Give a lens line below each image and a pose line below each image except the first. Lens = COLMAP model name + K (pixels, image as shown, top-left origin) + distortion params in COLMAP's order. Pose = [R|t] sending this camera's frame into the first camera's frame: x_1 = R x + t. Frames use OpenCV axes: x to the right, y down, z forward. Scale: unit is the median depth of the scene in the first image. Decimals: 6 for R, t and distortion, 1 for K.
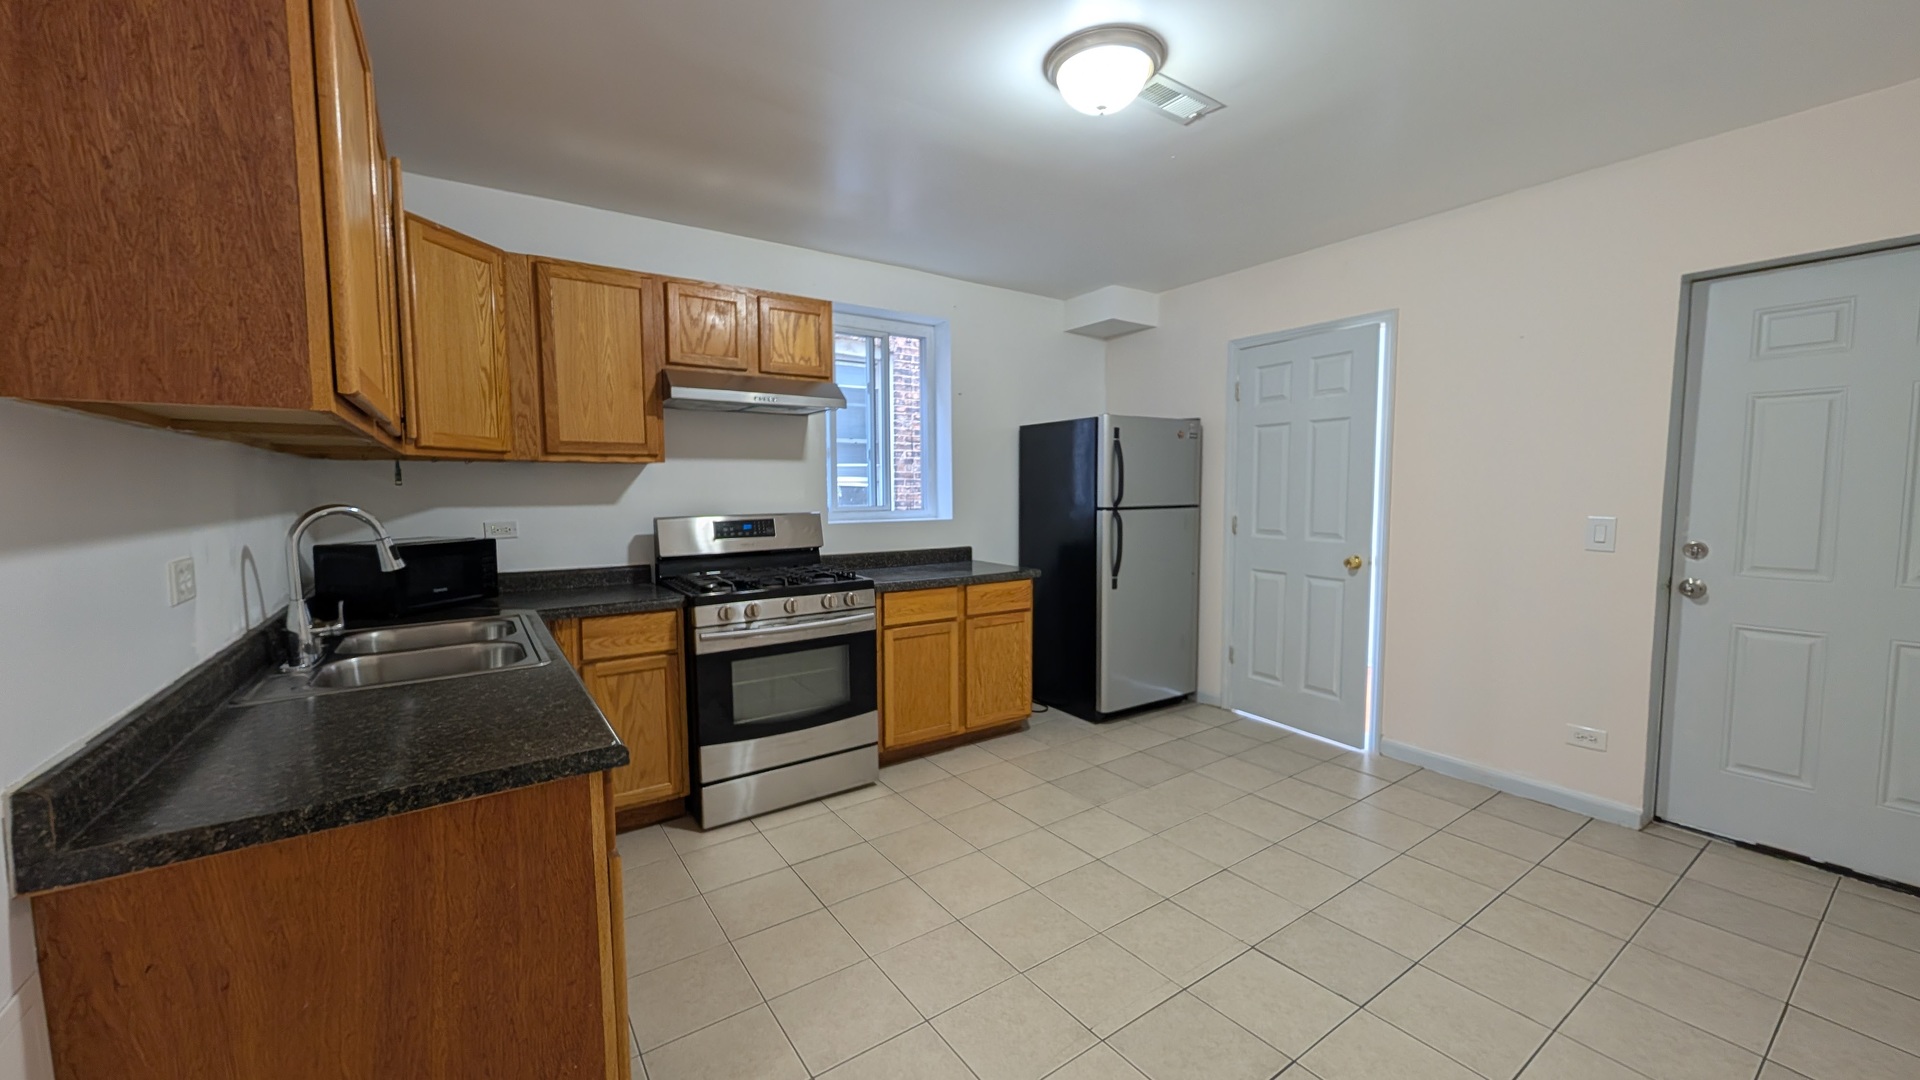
lens RADIAL K [[722.7, 0, 961.3], [0, 722.7, 536.5], [0, 0, 1]] dist [0.000445, 0.000189]
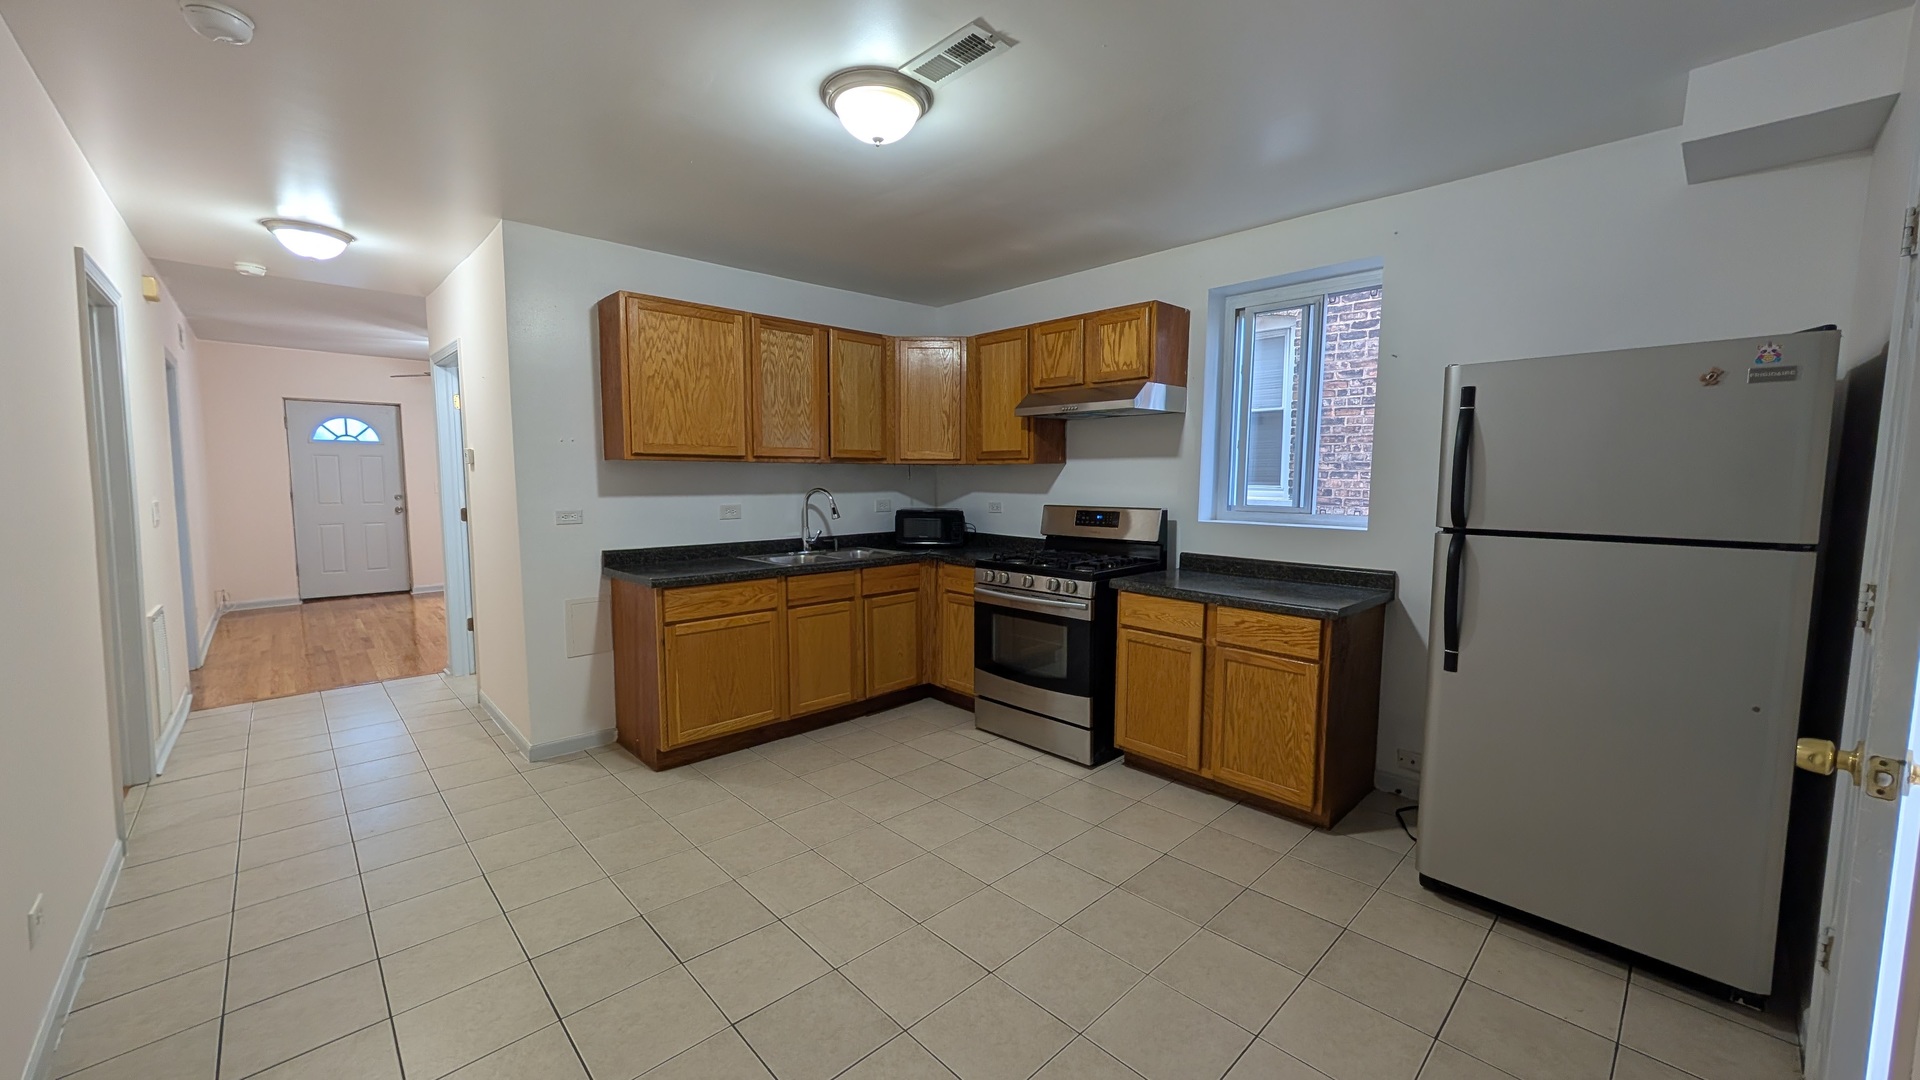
lens RADIAL K [[722.7, 0, 961.3], [0, 722.7, 536.5], [0, 0, 1]] dist [0.000445, 0.000189]
pose [[0.150645, 0.089165, -0.984559, 0.818232], [-0.072991, 0.994209, 0.078870, -0.057719], [0.985890, 0.059982, 0.156281, 0.605144]]
